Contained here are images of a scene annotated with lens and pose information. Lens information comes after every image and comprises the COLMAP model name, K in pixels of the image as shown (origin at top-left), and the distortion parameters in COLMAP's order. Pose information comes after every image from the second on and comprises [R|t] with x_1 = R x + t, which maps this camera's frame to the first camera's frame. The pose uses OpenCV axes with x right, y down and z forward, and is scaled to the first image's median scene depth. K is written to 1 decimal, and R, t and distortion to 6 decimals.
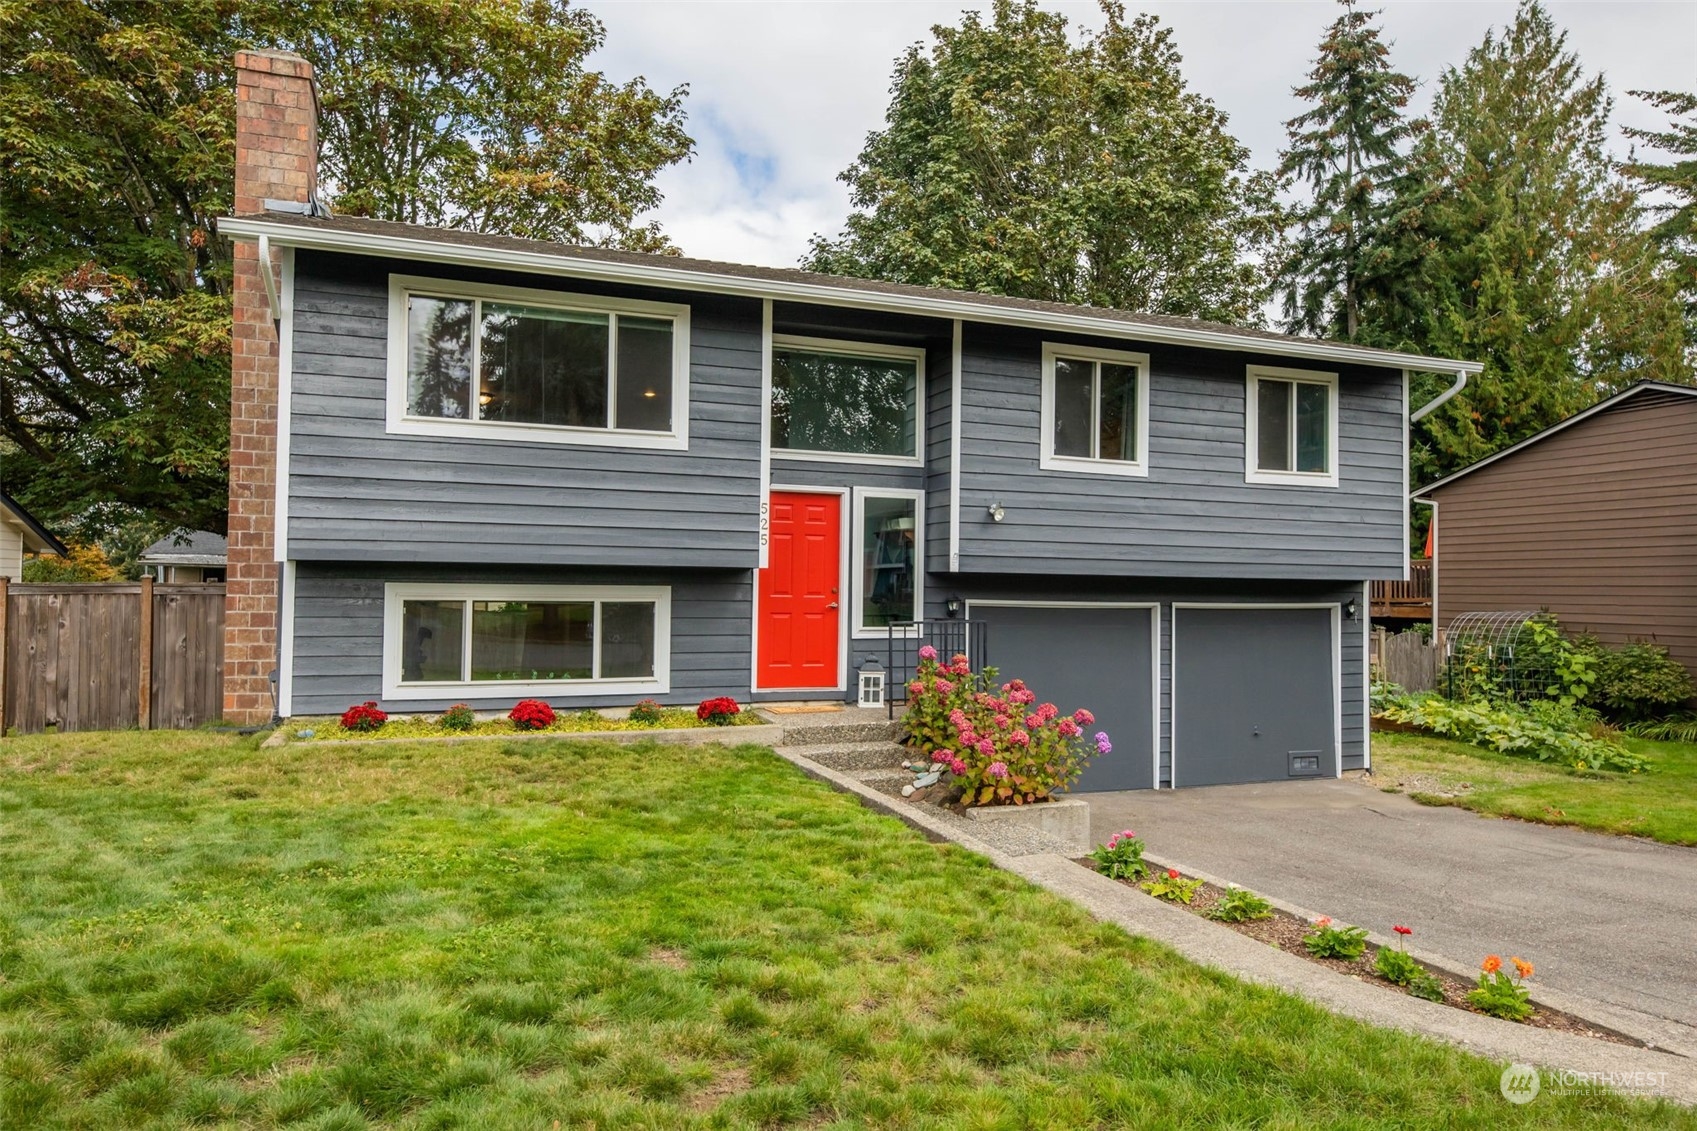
lens RADIAL K [[1098.5, 0, 847.6], [0, 1098.5, 567.0], [0, 0, 1]] dist [0.006232, 0.001953]
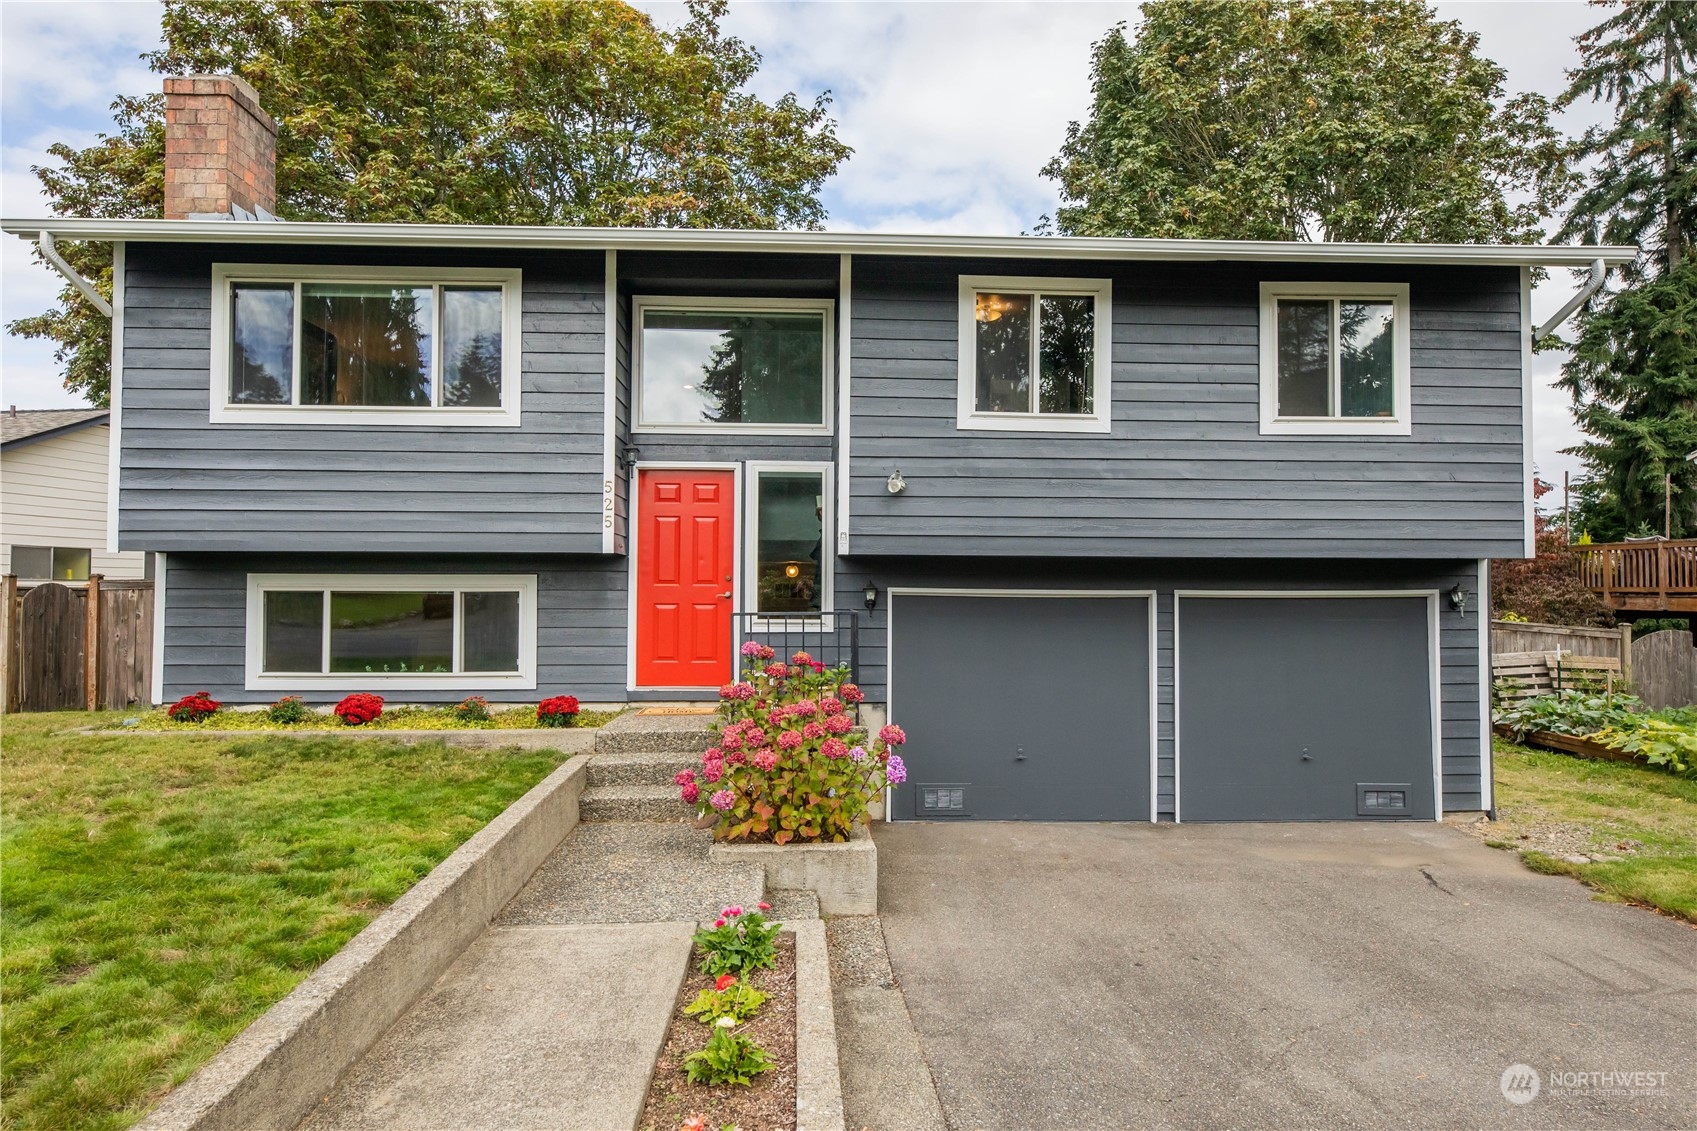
lens RADIAL K [[993.8, 0, 848.4], [0, 993.8, 565.0], [0, 0, 1]] dist [0.007854, 0.000002]
pose [[0.948056, -0.015120, -0.317742, 0.302285], [0.014160, 0.999886, -0.005331, 0.014601], [0.317787, 0.000555, 0.948162, 0.237552]]
